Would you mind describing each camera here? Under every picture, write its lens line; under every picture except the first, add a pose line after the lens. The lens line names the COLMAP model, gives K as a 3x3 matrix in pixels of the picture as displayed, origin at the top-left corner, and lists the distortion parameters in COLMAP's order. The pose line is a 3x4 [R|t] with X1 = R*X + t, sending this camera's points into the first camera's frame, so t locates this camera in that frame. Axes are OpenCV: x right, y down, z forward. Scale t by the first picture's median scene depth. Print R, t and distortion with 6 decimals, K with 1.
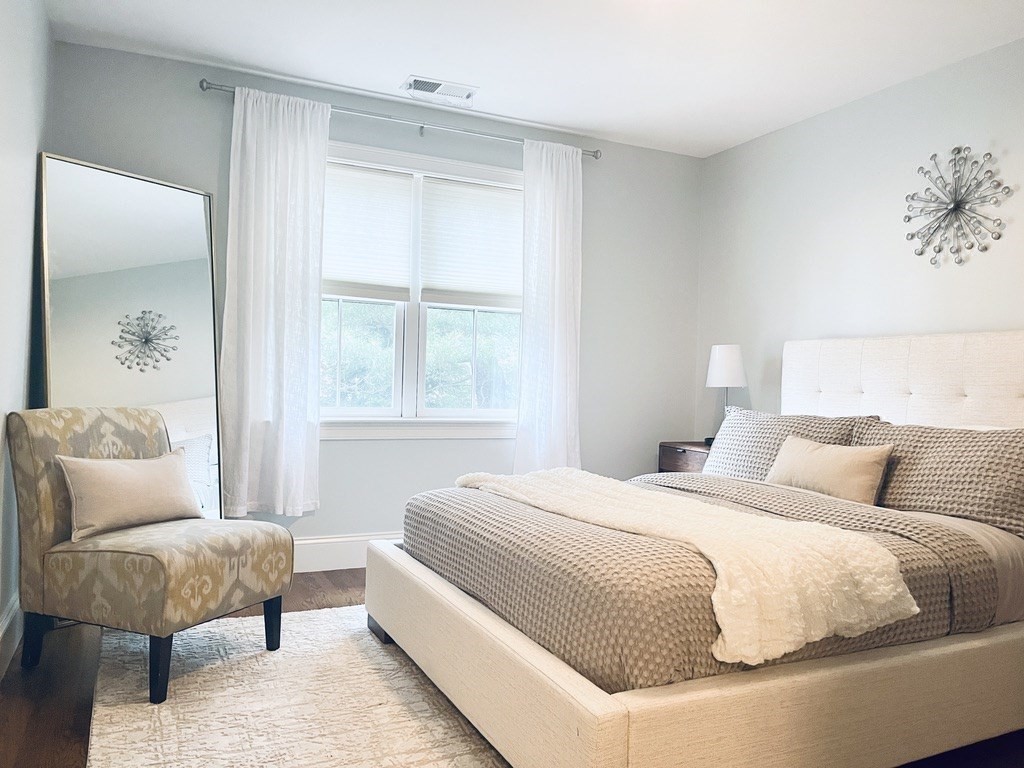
lens RADIAL K [[785.3, 0, 513.1], [0, 785.3, 380.2], [0, 0, 1]] dist [0.062320, -0.075587]
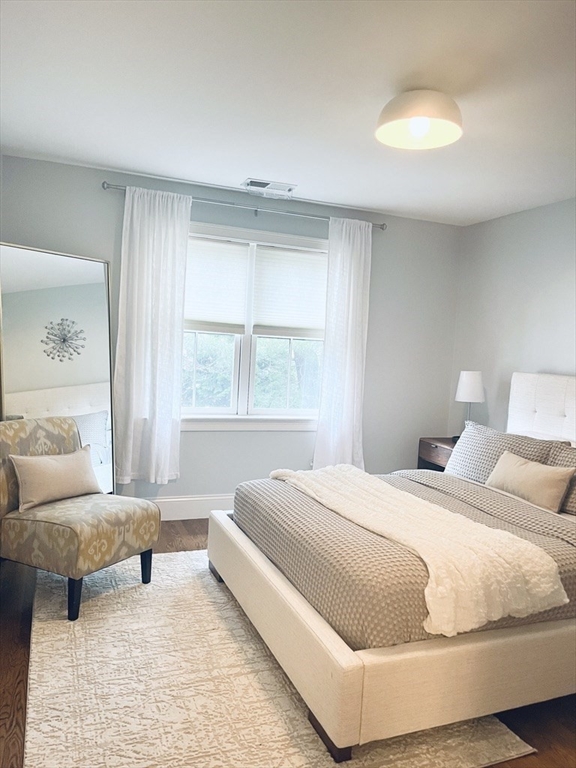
lens RADIAL K [[589.0, 0, 287.0], [0, 589.0, 385.0], [0, 0, 1]] dist [0.062320, -0.075587]
pose [[0.997012, 0.032786, -0.069948, 0.030917], [-0.028106, 0.997366, 0.066869, -0.114289], [0.071956, -0.064703, 0.995307, -0.082627]]
